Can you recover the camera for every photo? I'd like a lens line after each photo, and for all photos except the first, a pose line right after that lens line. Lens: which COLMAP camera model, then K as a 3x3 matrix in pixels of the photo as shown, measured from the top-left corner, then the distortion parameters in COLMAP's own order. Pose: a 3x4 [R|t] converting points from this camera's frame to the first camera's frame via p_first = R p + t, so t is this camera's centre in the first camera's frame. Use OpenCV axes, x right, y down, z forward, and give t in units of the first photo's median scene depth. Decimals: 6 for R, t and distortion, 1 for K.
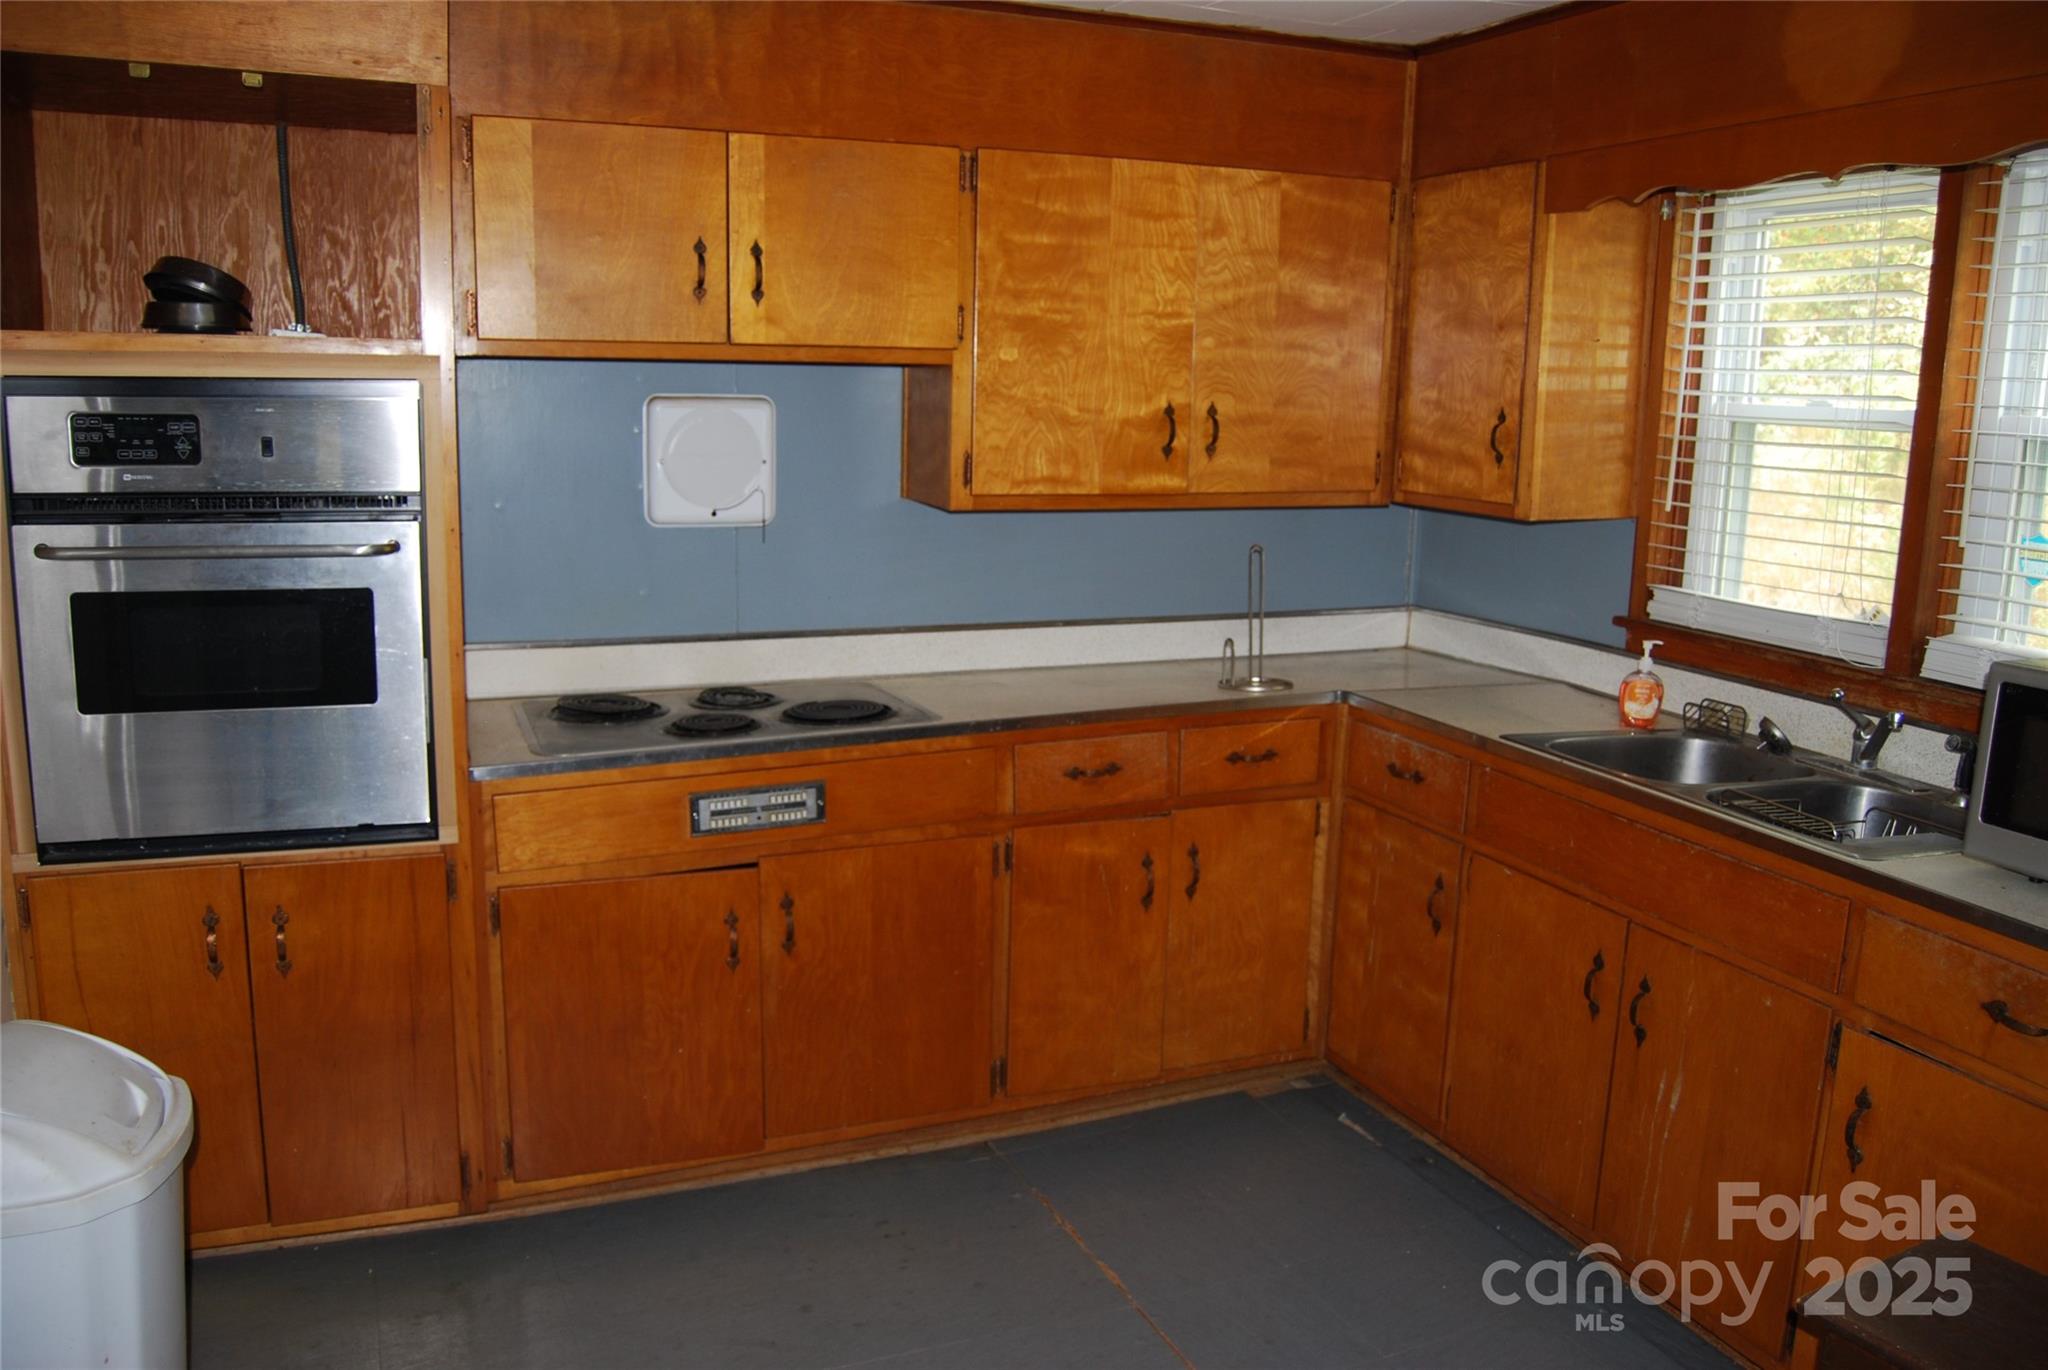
lens RADIAL K [[1596.1, 0, 1019.7], [0, 1596.1, 678.0], [0, 0, 1]] dist [-0.091271, 0.033445]
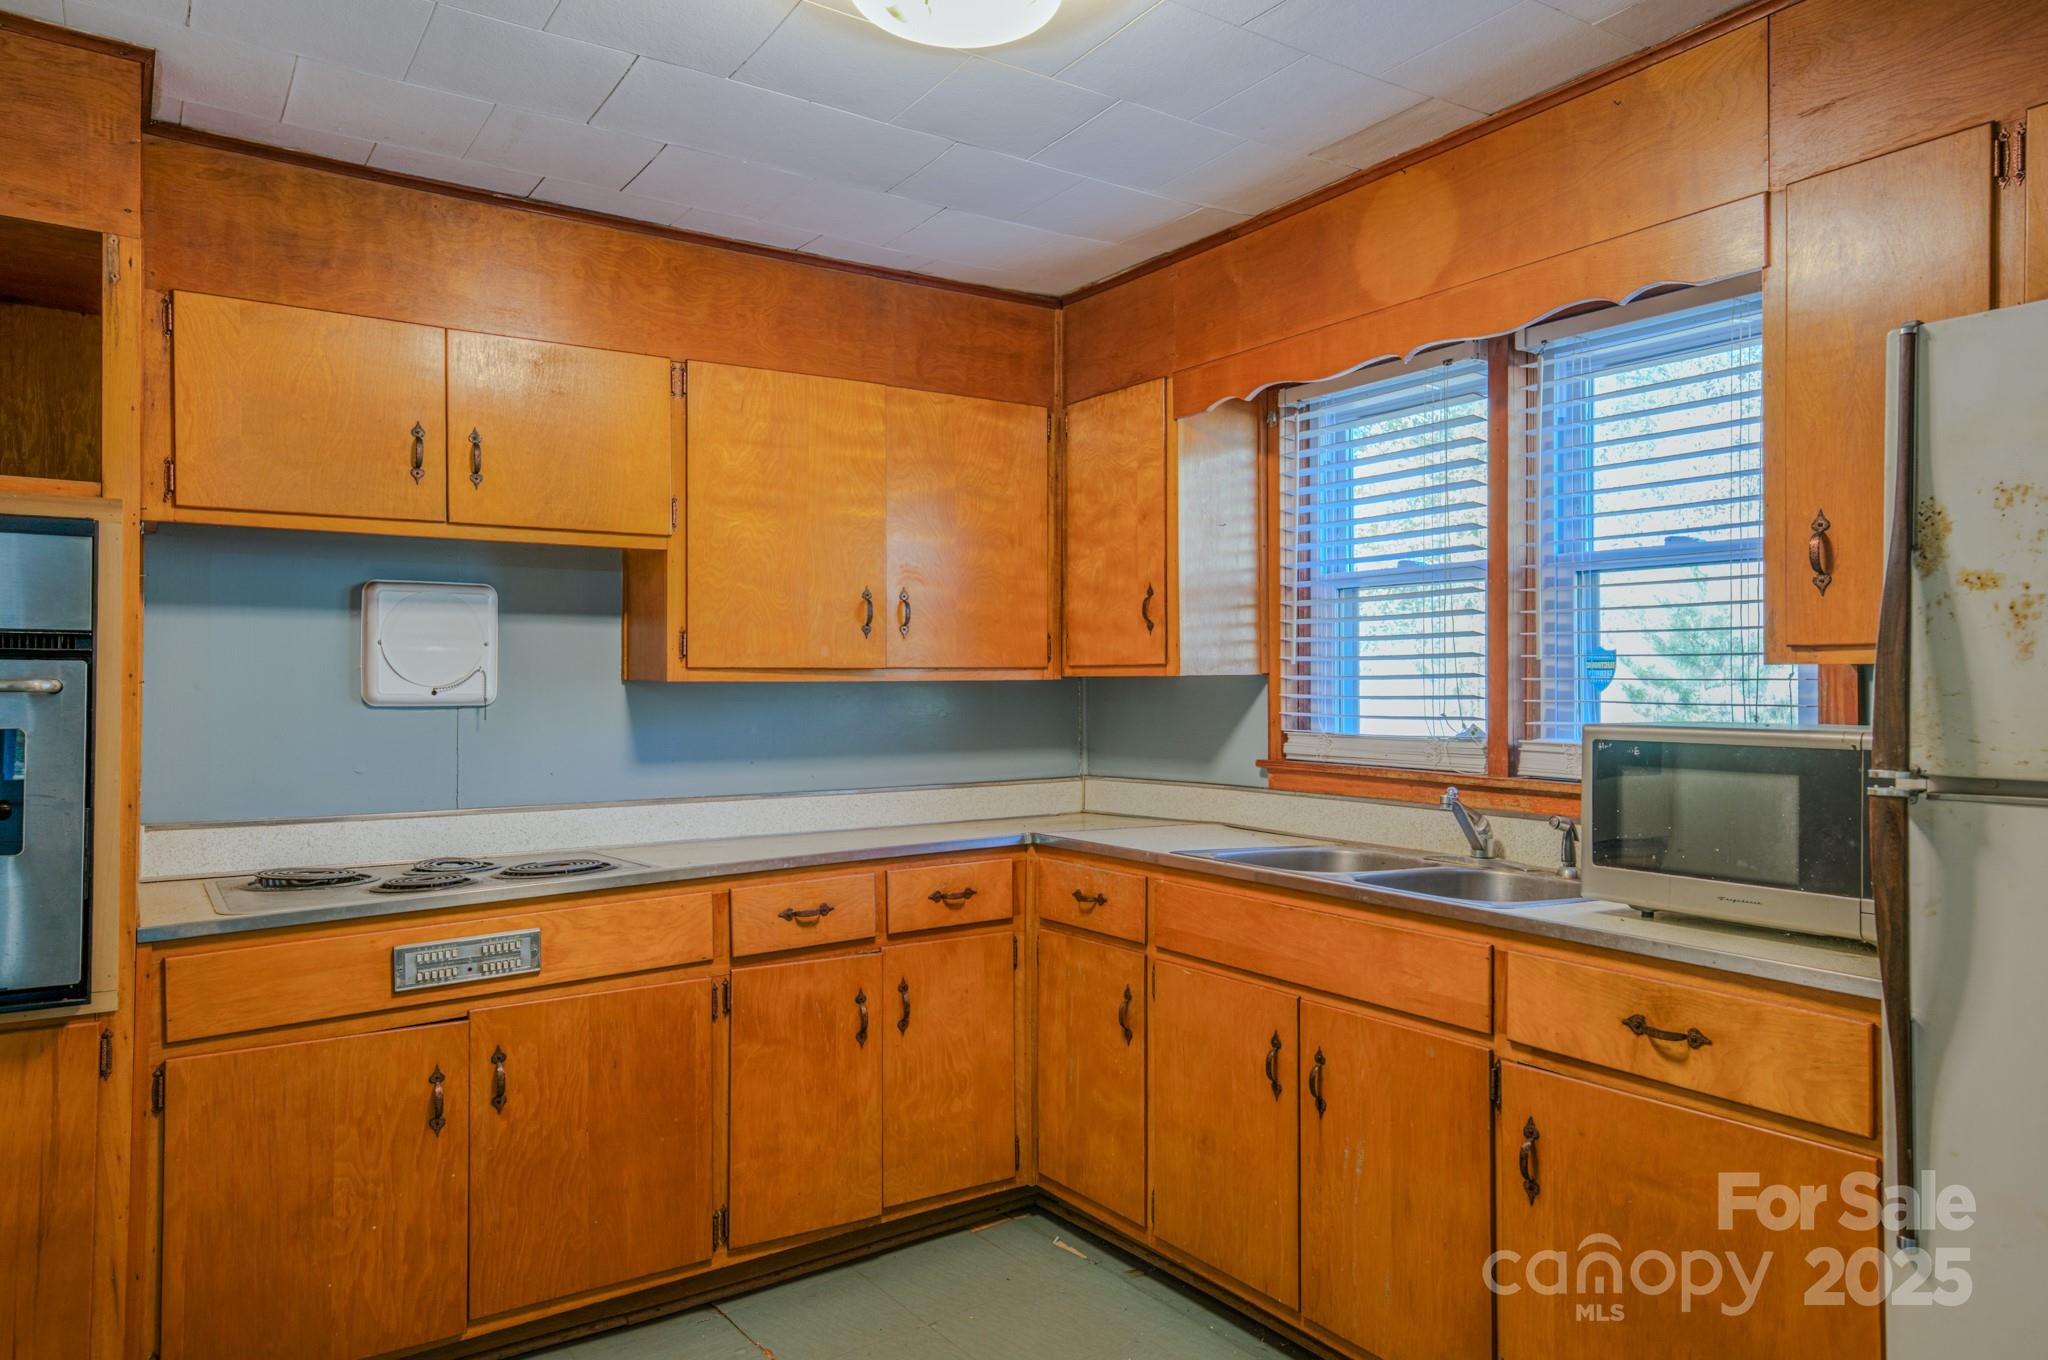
lens RADIAL K [[1351.3, 0, 1023.9], [0, 1351.3, 671.5], [0, 0, 1]] dist [0.043094, -0.018502]
pose [[0.979620, -0.022690, 0.199572, 0.010936], [0.060339, 0.980950, -0.184651, 0.077030], [-0.191581, 0.192930, 0.962328, 0.062081]]
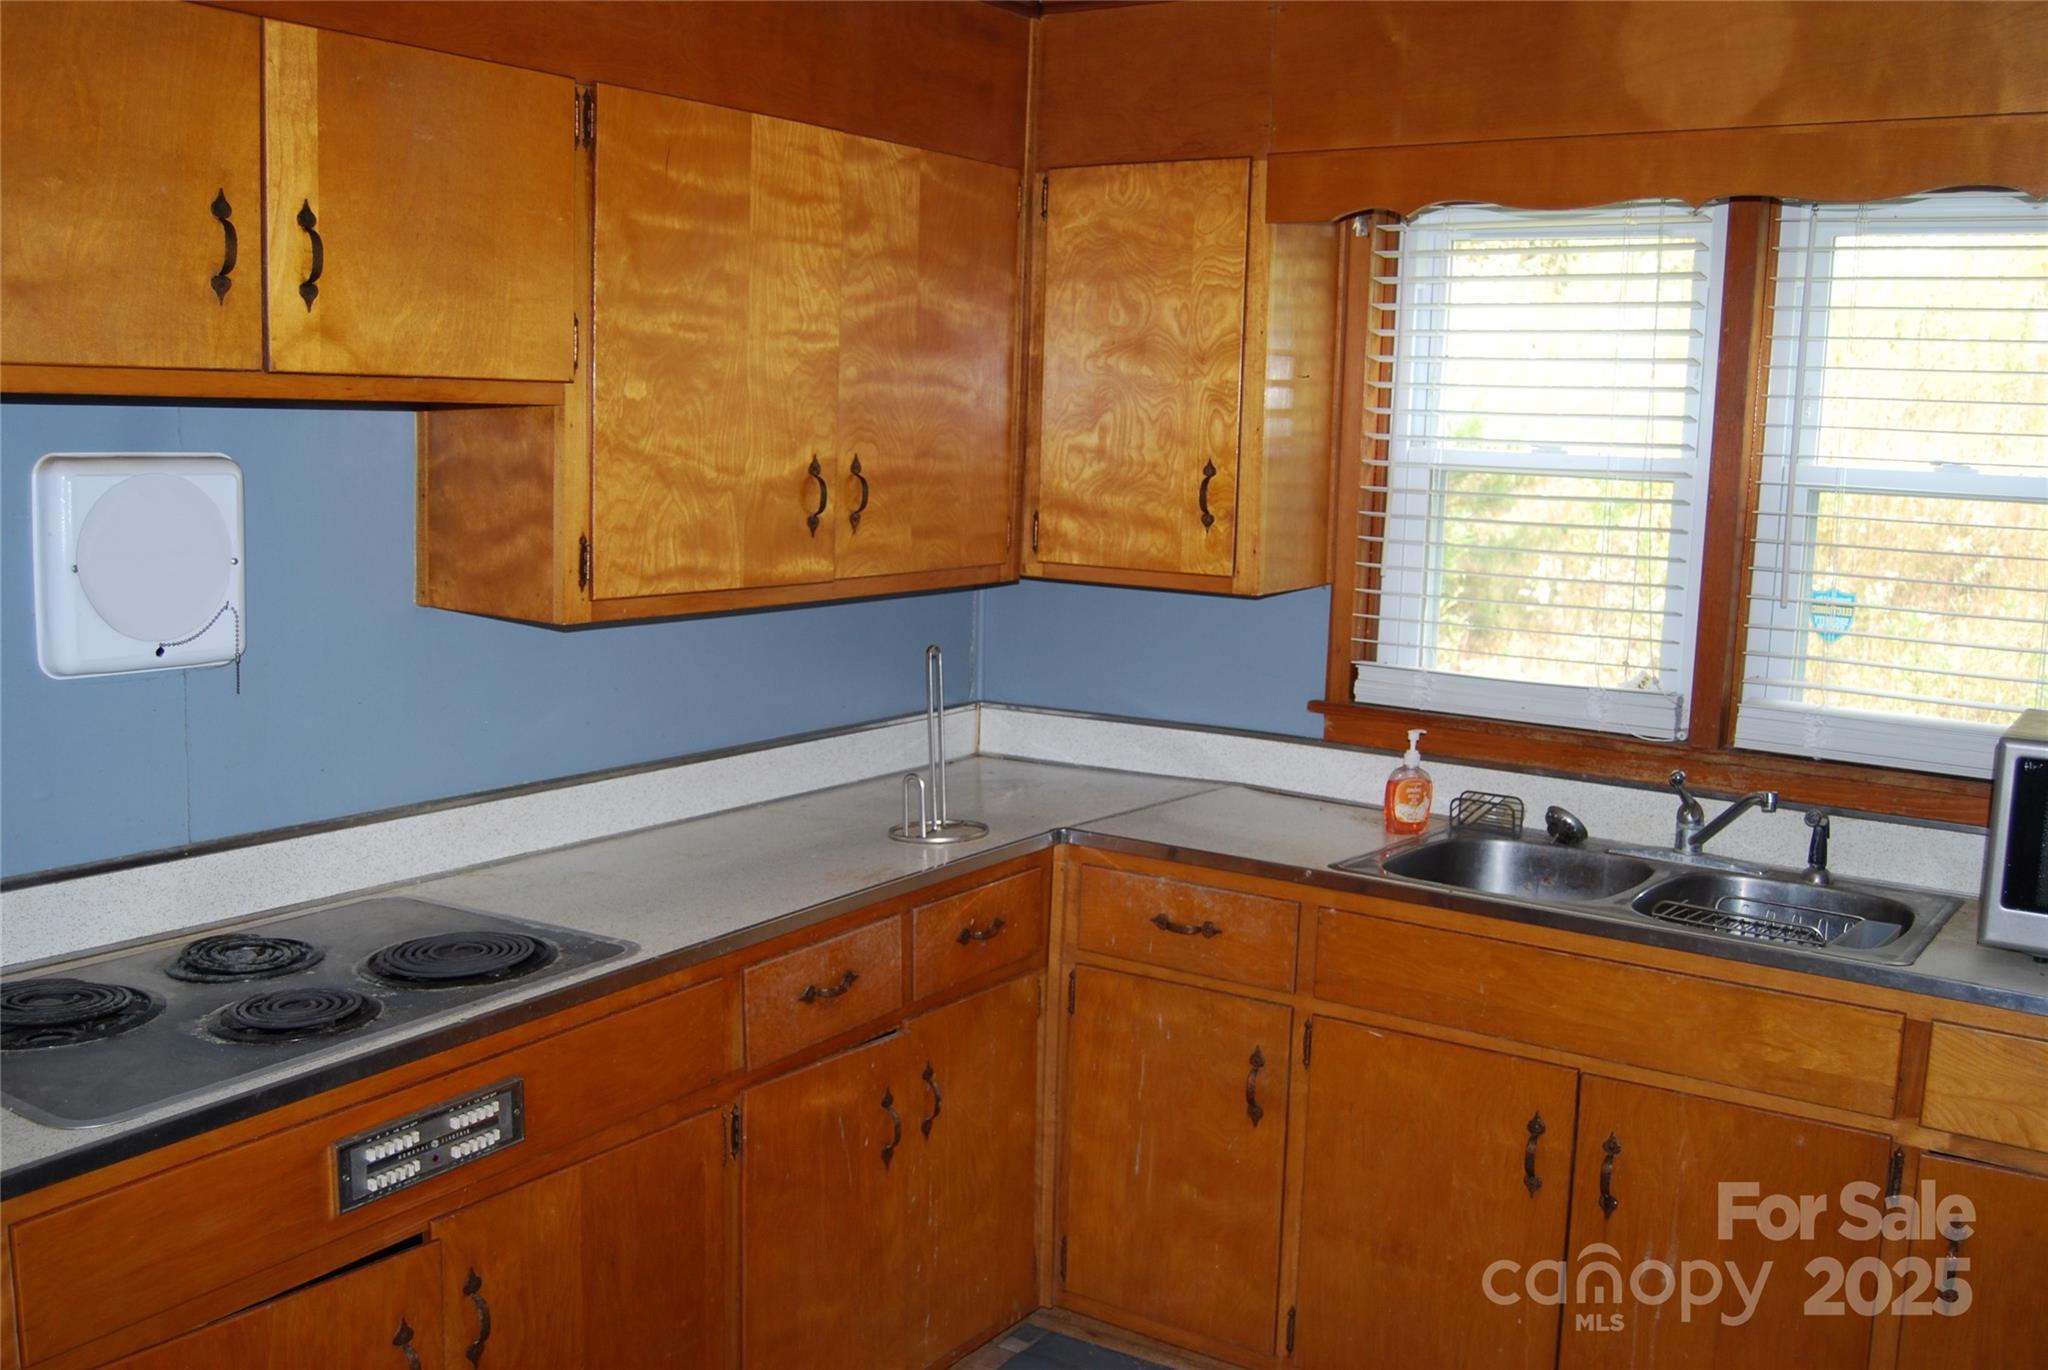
lens RADIAL K [[1897.9, 0, 1029.6], [0, 1897.9, 677.7], [0, 0, 1]] dist [-0.064706, 0.000000]
pose [[0.834039, -0.072340, 0.546942, -0.325155], [0.092110, 0.995710, -0.008764, -0.061347], [-0.543962, 0.057689, 0.837125, 0.251522]]
